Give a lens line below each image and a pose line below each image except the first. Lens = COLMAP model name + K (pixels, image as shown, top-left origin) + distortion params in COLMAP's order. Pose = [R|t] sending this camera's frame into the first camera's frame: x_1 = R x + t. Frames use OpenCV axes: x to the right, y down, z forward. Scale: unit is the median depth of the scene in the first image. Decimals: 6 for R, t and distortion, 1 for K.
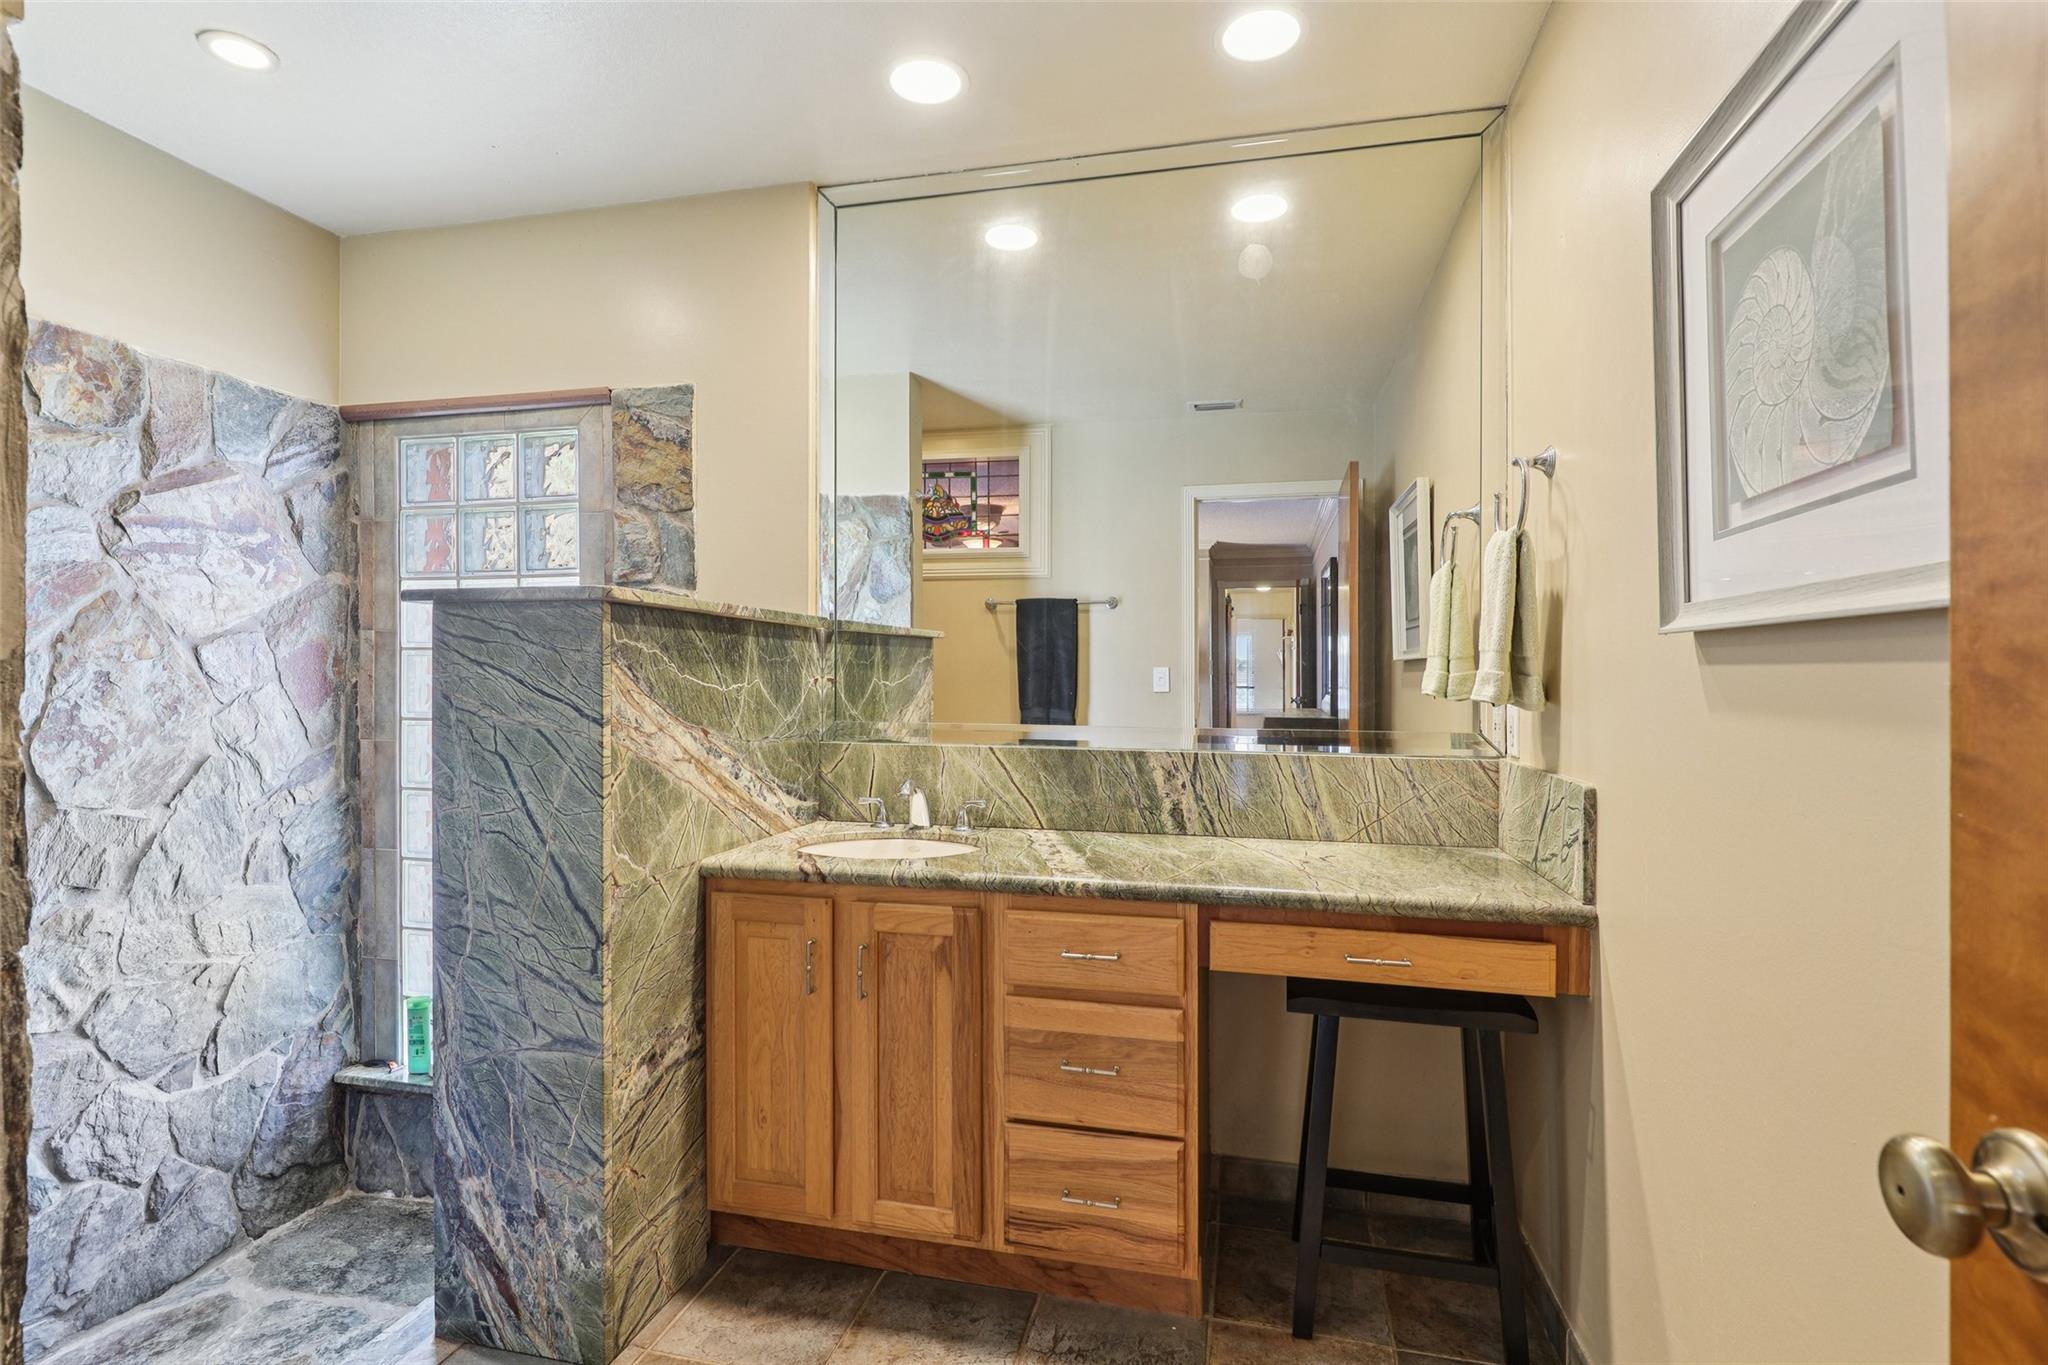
lens RADIAL K [[959.0, 0, 1031.5], [0, 959.0, 681.0], [0, 0, 1]] dist [0.001775, 0.000699]
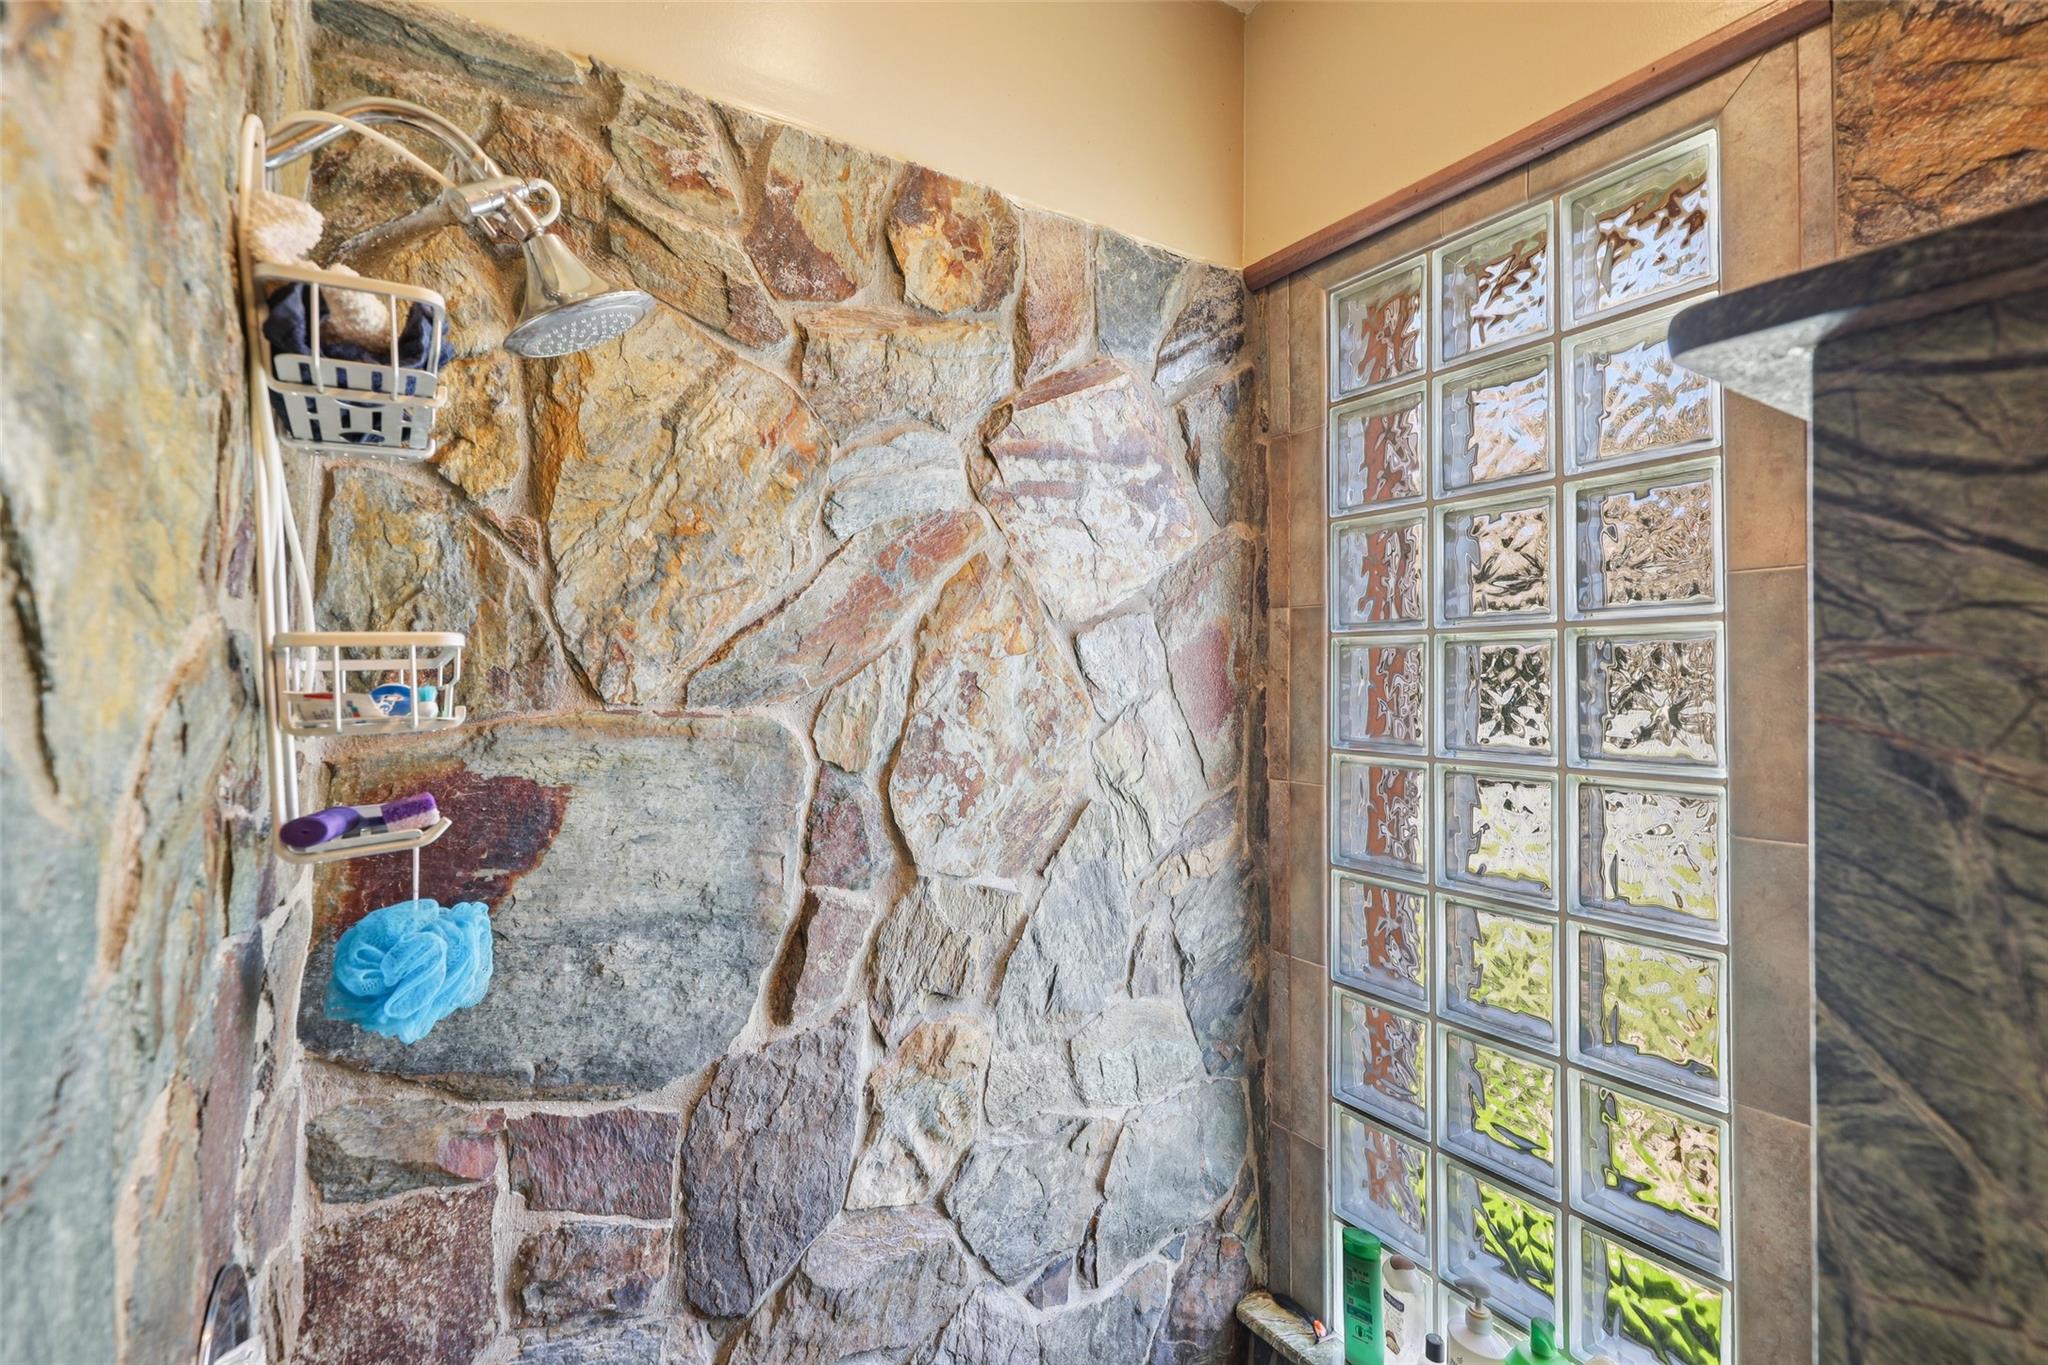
lens RADIAL K [[937.9, 0, 1024.8], [0, 937.9, 680.7], [0, 0, 1]] dist [-0.003762, -0.000644]
pose [[0.707055, -0.001134, -0.707158, -0.426063], [-0.005272, 0.999962, -0.006875, 0.000324], [0.707139, 0.008589, 0.707022, 0.506279]]
